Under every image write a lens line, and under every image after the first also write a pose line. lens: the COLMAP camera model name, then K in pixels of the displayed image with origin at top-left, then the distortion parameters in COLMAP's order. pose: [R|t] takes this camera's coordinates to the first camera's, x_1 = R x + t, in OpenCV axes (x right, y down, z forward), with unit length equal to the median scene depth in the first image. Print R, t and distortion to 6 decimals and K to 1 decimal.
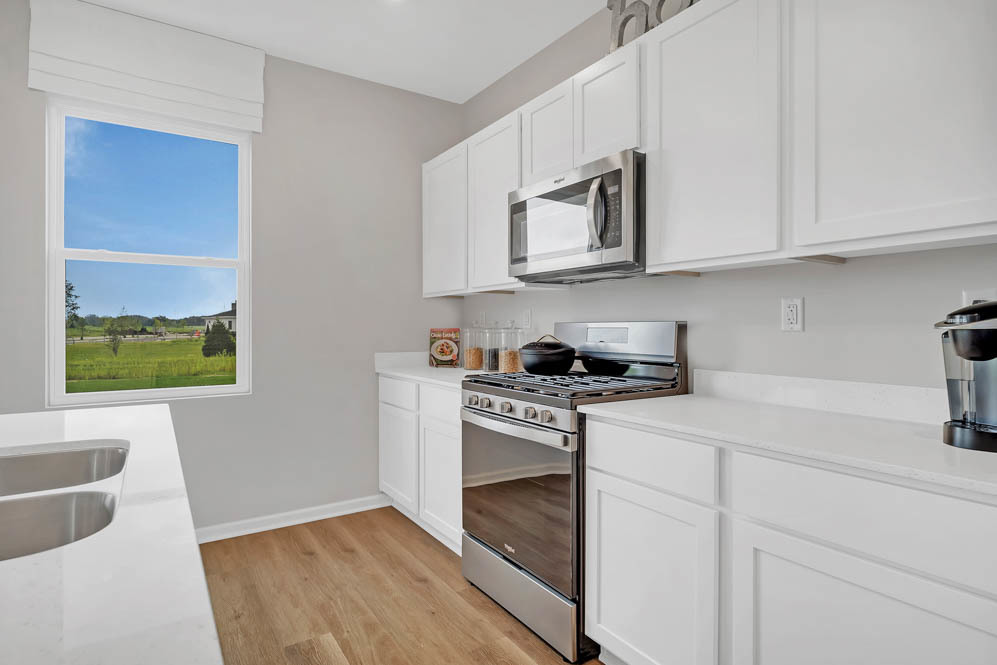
lens RADIAL K [[524.2, 0, 483.2], [0, 524.2, 327.2], [0, 0, 1]] dist [-0.005300, -0.000586]
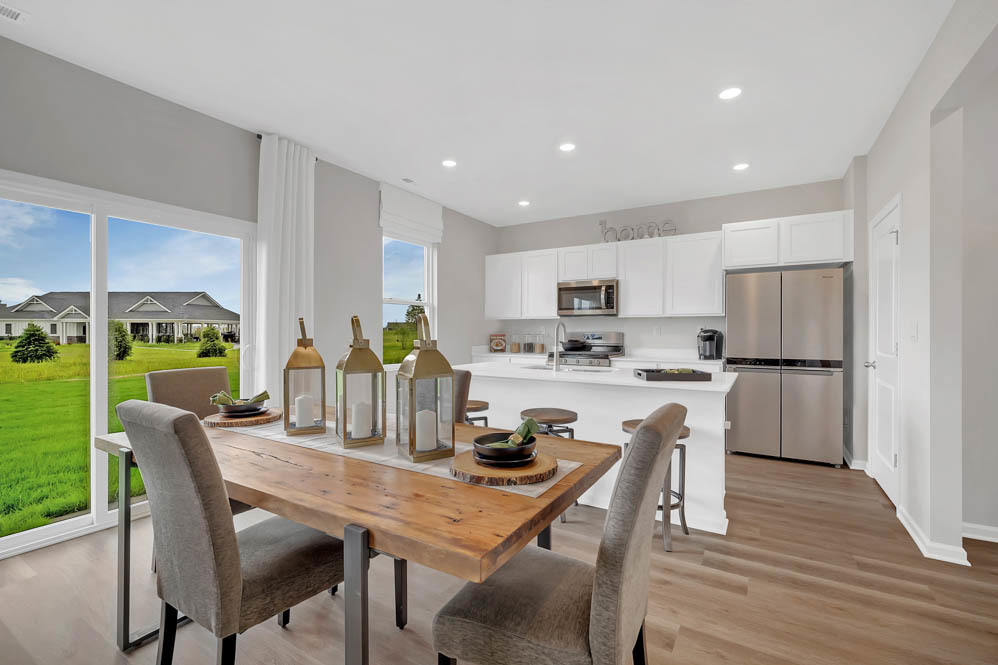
lens RADIAL K [[446.6, 0, 492.3], [0, 446.6, 332.7], [0, 0, 1]] dist [-0.001226, -0.000259]
pose [[0.900457, -0.000766, 0.434945, -1.315335], [-0.000369, 0.999997, 0.002525, -0.014482], [-0.434945, -0.002434, 0.900454, -0.935937]]
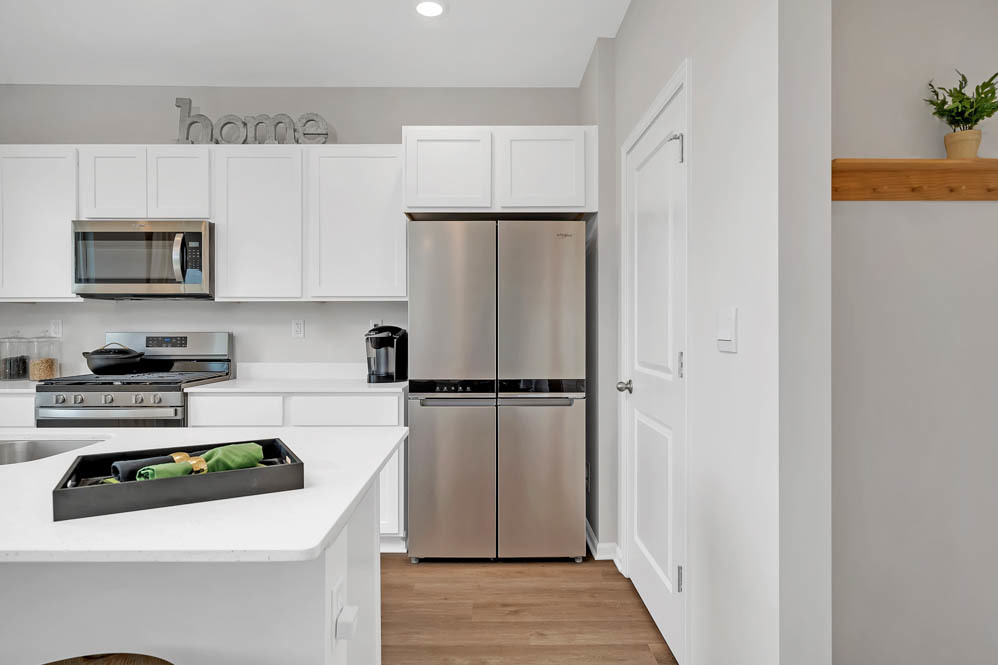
lens RADIAL K [[585.7, 0, 499.0], [0, 585.7, 332.5], [0, 0, 1]] dist [-0.002546, -0.000667]
pose [[0.527155, -0.004886, 0.849755, -0.600545], [0.001564, 0.999987, 0.004780, -0.015250], [-0.849768, -0.001191, 0.527156, -0.520276]]
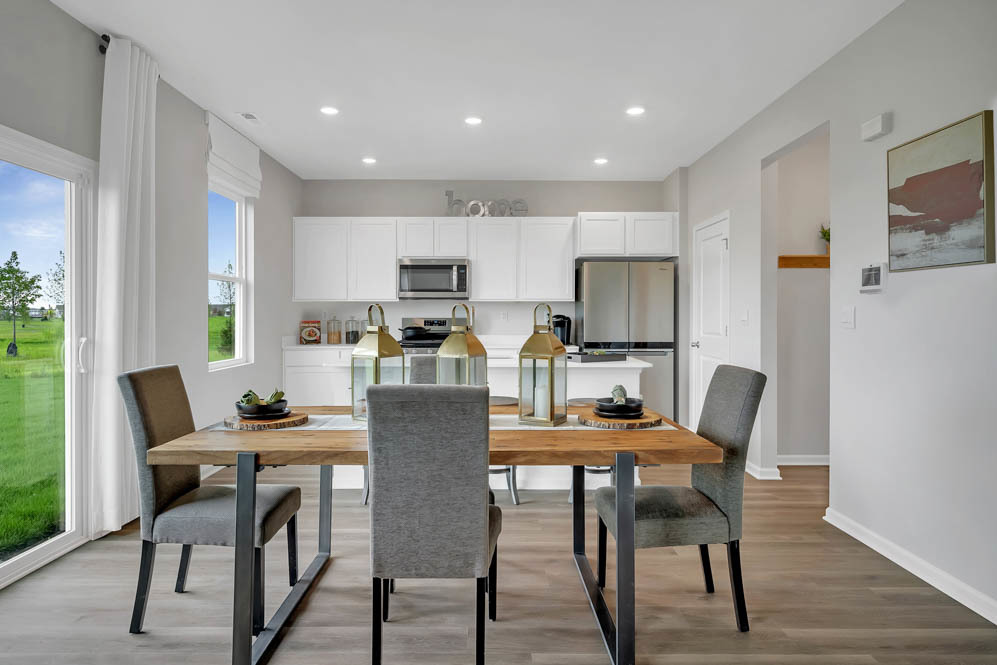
lens RADIAL K [[625.3, 0, 495.4], [0, 625.3, 321.7], [0, 0, 1]] dist [0.002351, 0.000105]
pose [[0.536396, -0.007668, 0.843932, -2.105276], [0.000188, 0.999960, 0.008966, -0.018667], [-0.843967, -0.004651, 0.536376, -0.805399]]
